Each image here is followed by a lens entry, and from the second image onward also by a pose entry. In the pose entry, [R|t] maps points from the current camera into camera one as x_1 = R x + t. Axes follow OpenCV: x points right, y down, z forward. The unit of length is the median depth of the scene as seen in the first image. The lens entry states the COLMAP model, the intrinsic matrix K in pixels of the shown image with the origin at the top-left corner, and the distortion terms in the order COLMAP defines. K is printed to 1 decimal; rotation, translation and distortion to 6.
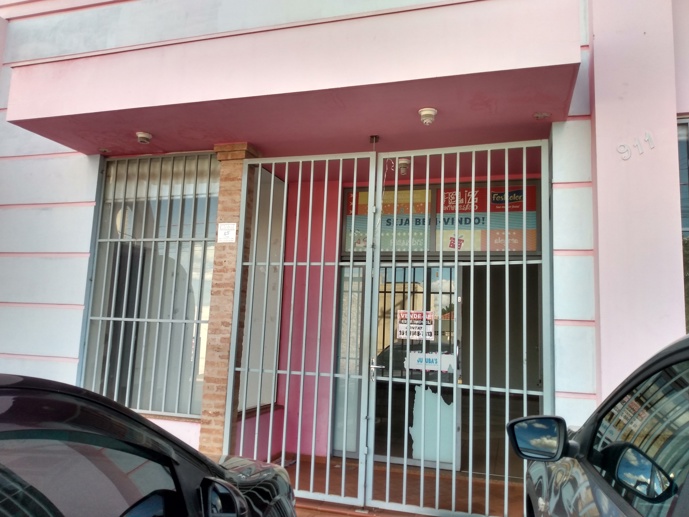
lens RADIAL K [[535.1, 0, 341.6], [0, 535.1, 255.4], [0, 0, 1]] dist [0.102145, -0.185520]
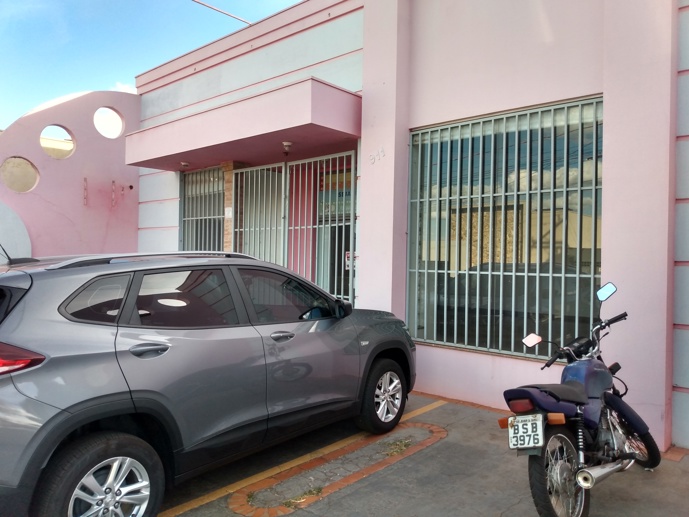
lens RADIAL K [[535.1, 0, 341.6], [0, 535.1, 255.4], [0, 0, 1]] dist [0.102145, -0.185520]
pose [[0.912570, -0.032174, -0.407653, 0.857106], [0.076048, 0.992862, 0.091880, -0.036424], [0.401787, -0.114848, 0.908503, -0.495541]]
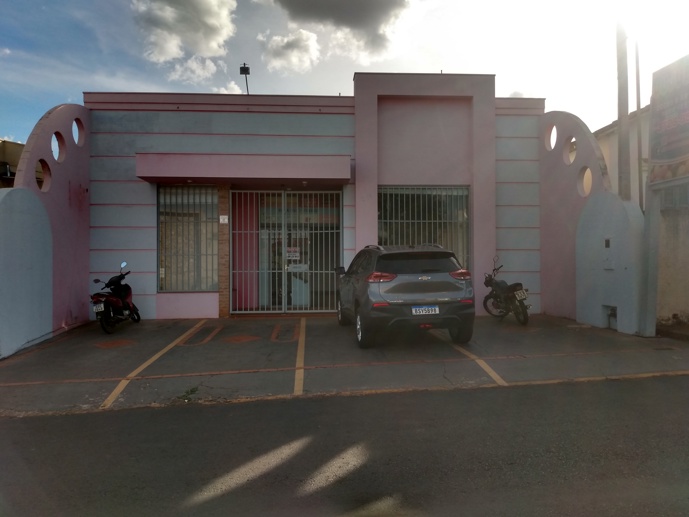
lens RADIAL K [[535.1, 0, 341.6], [0, 535.1, 255.4], [0, 0, 1]] dist [0.102145, -0.185520]
pose [[0.940308, -0.037016, 0.338306, -0.554083], [-0.003247, 0.993046, 0.117680, -0.174121], [-0.340310, -0.111754, 0.933649, -1.570617]]
